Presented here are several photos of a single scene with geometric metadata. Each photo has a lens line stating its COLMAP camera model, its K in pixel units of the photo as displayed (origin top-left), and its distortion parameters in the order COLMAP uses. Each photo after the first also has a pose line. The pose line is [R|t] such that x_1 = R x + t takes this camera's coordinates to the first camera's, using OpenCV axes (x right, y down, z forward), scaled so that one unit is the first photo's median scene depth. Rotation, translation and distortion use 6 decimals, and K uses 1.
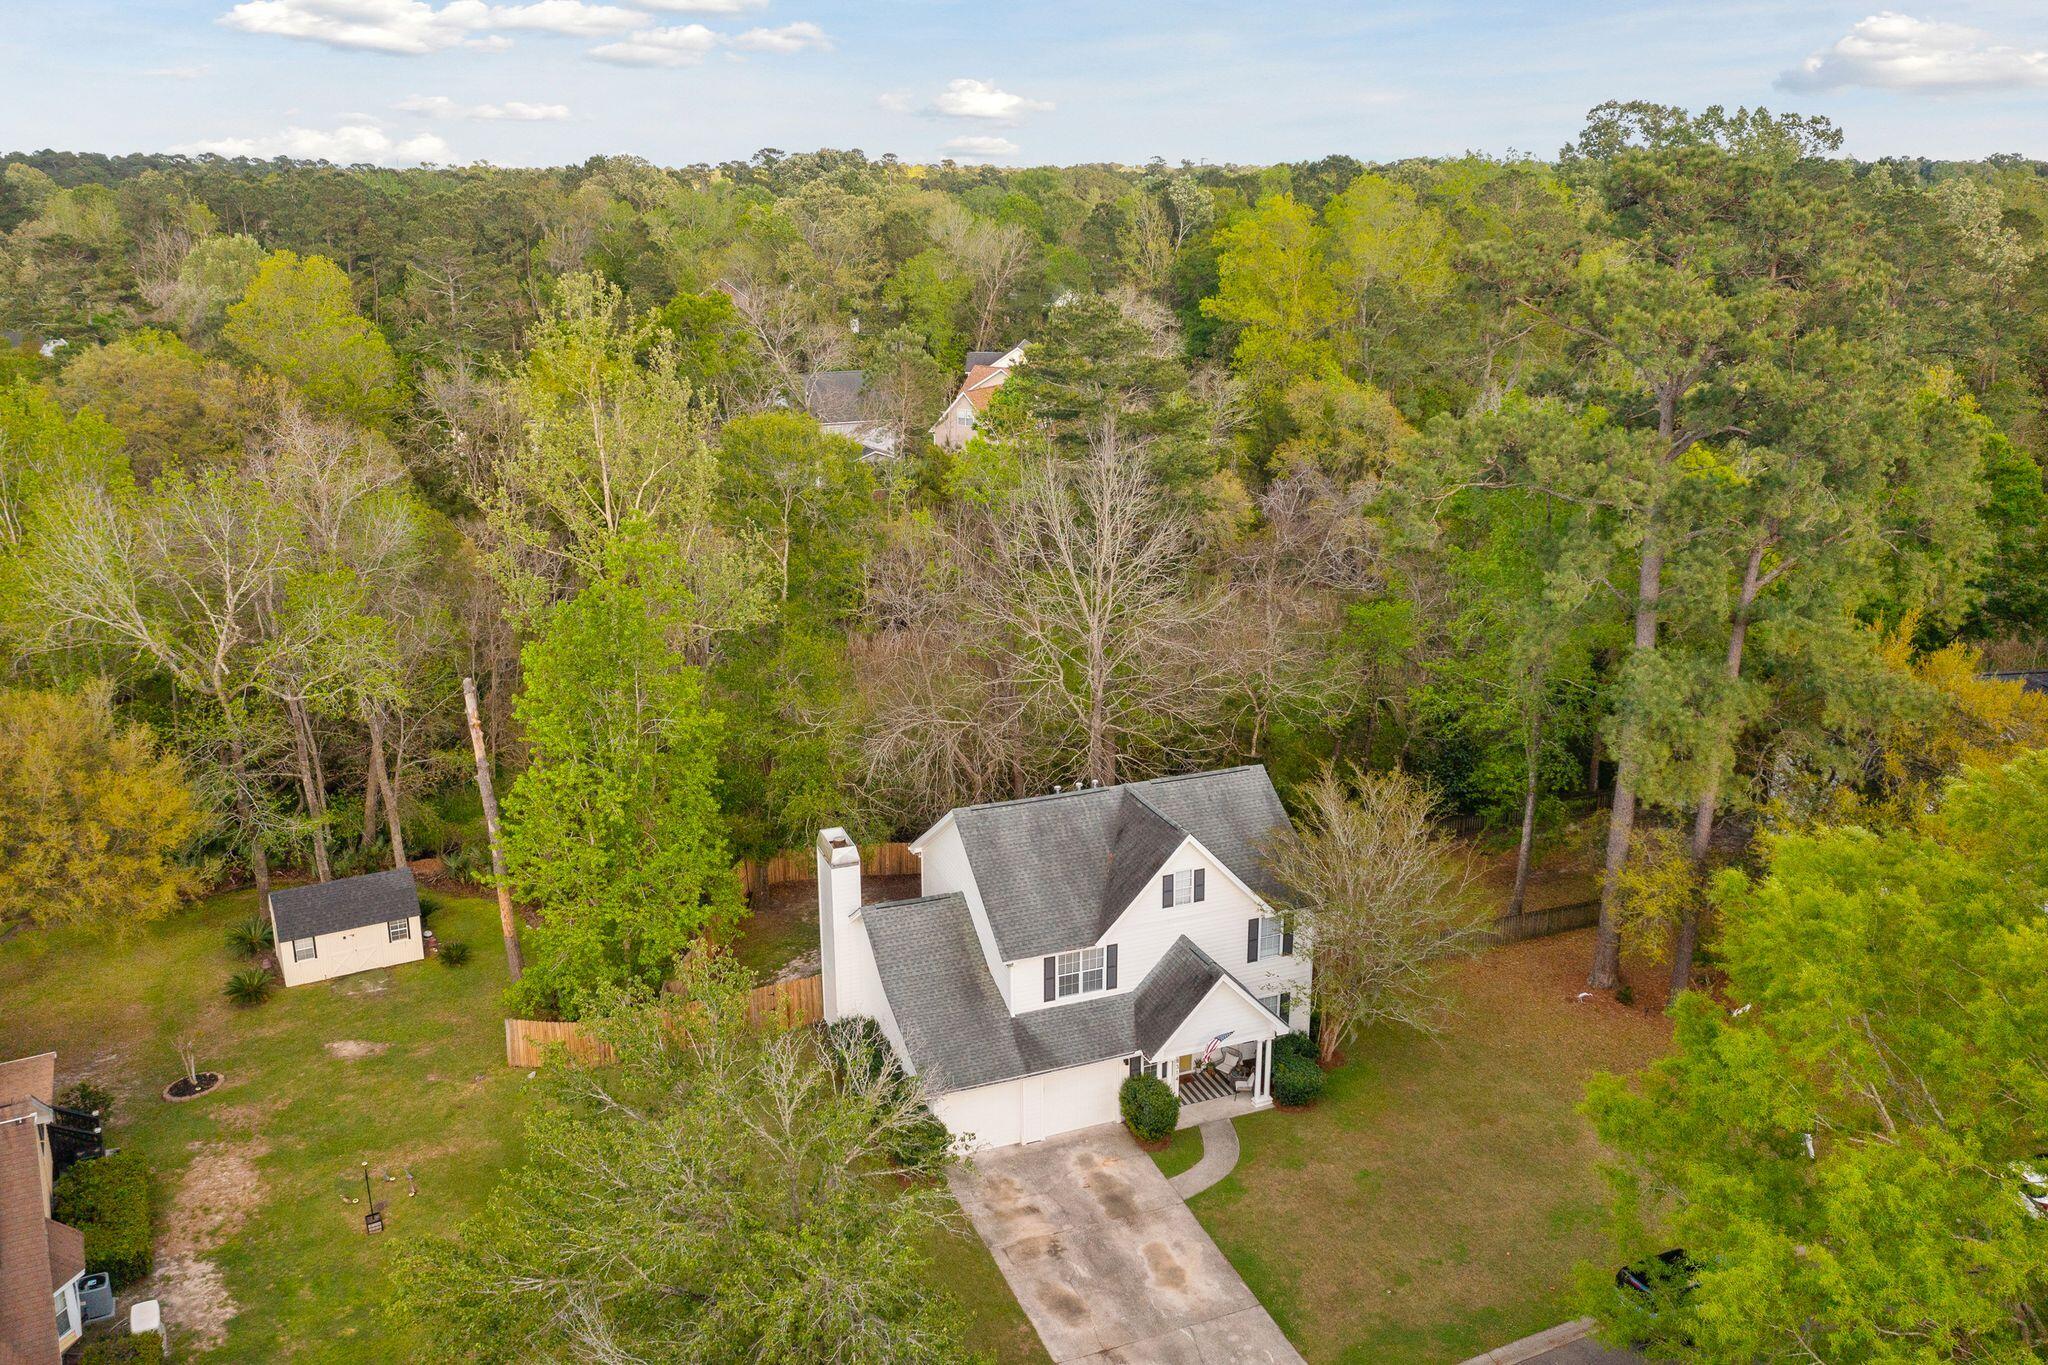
lens RADIAL K [[1571.7, 0, 1024.0], [0, 1571.7, 682.5], [0, 0, 1]] dist [0.002080, -0.000491]
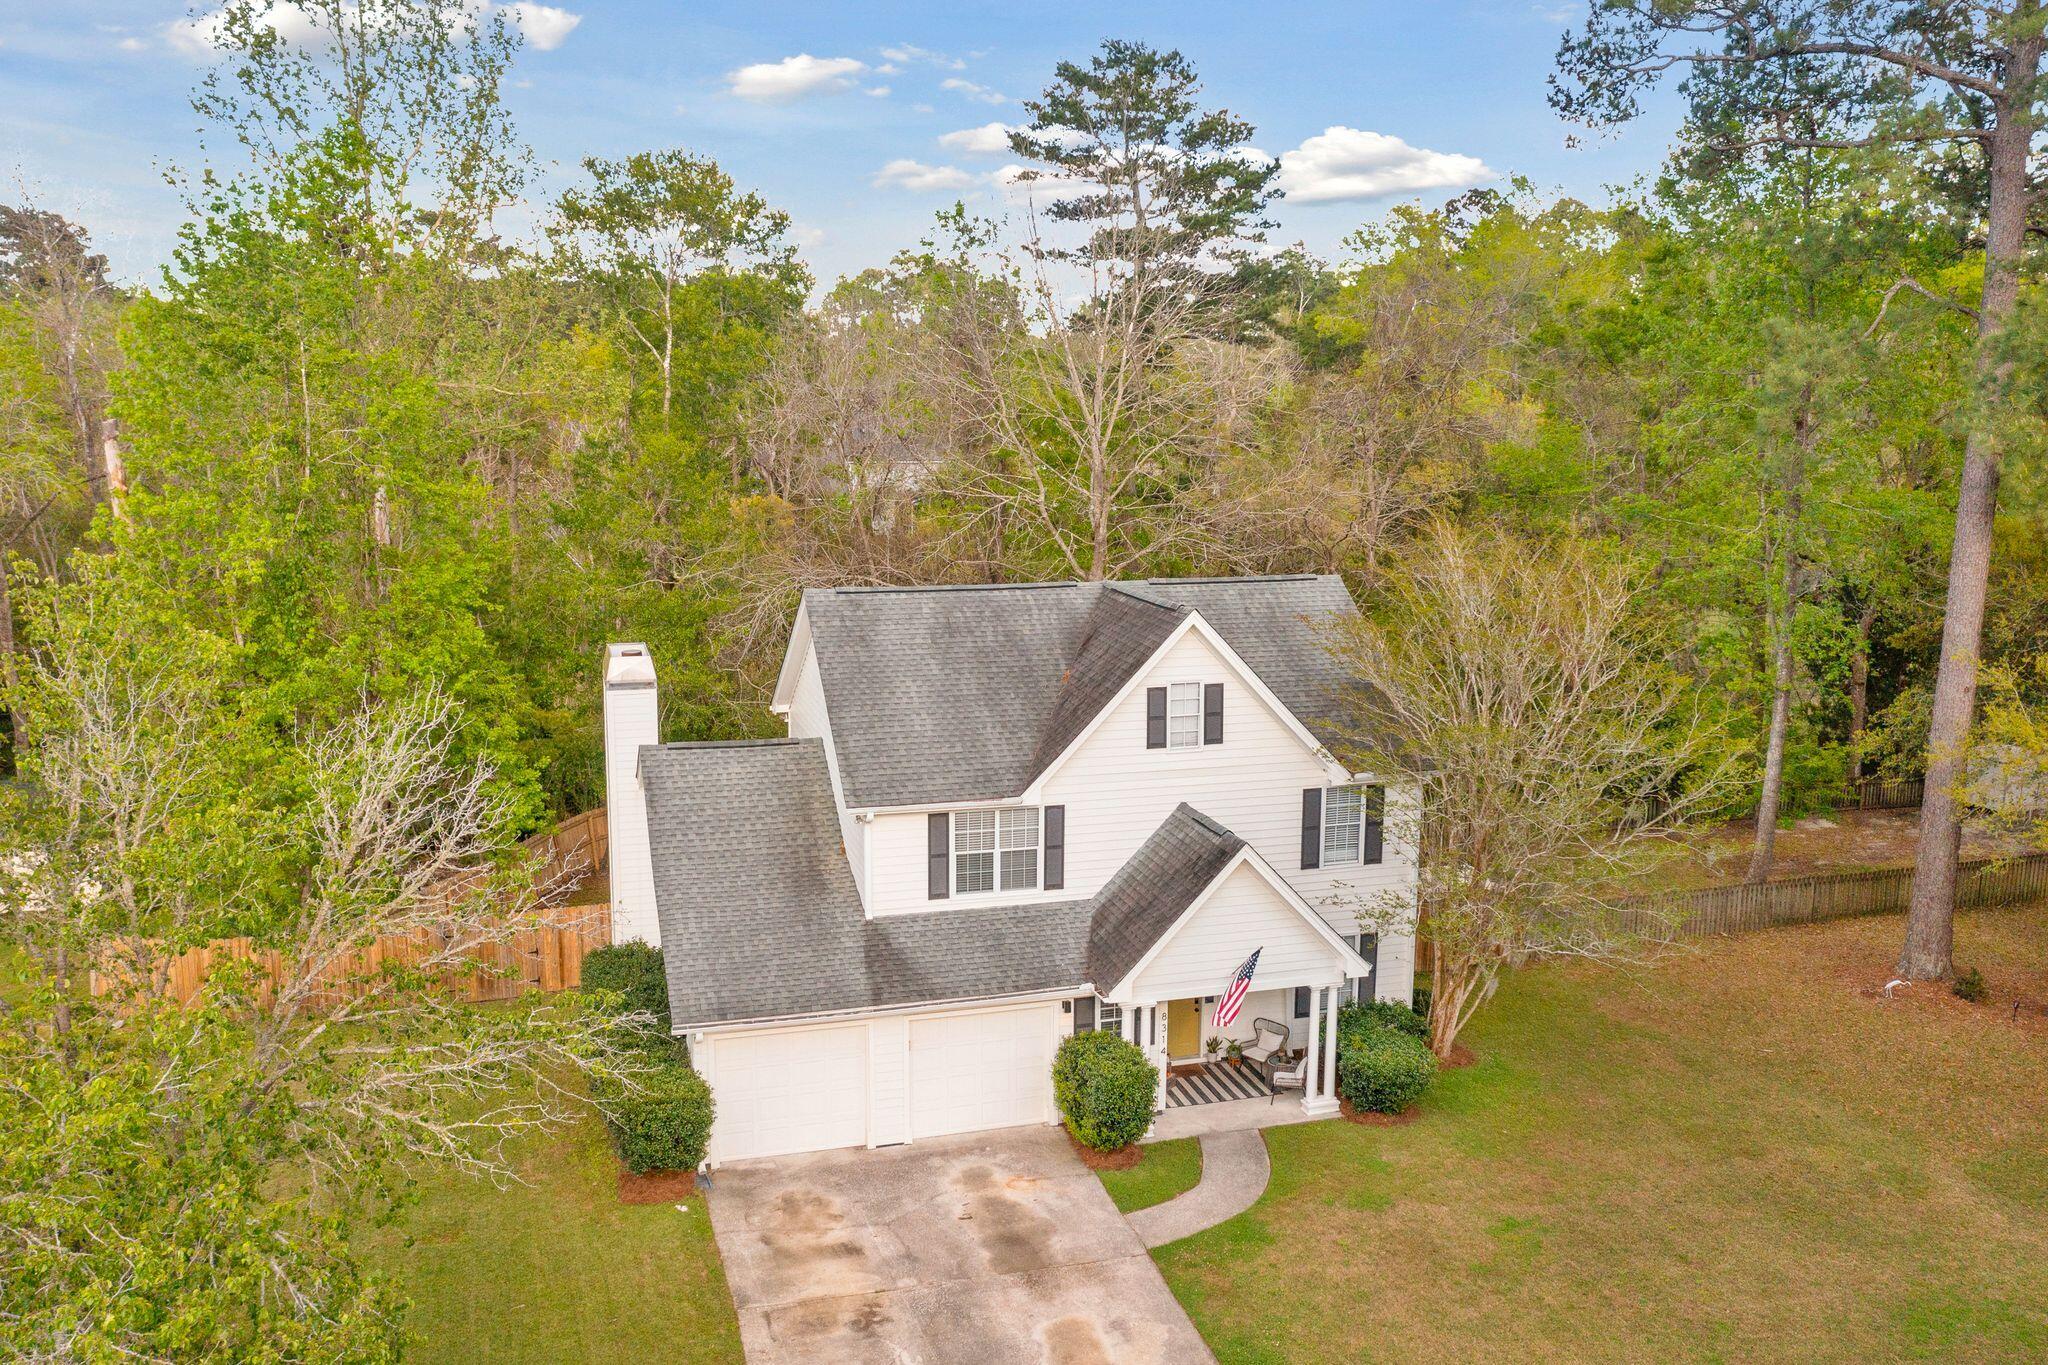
lens RADIAL K [[1615.7, 0, 1021.0], [0, 1615.7, 682.9], [0, 0, 1]] dist [0.000884, 0.001400]
pose [[0.996035, 0.023335, -0.085851, 0.093946], [-0.033687, 0.992057, -0.121192, 0.195480], [0.082341, 0.123603, 0.988910, 0.419611]]
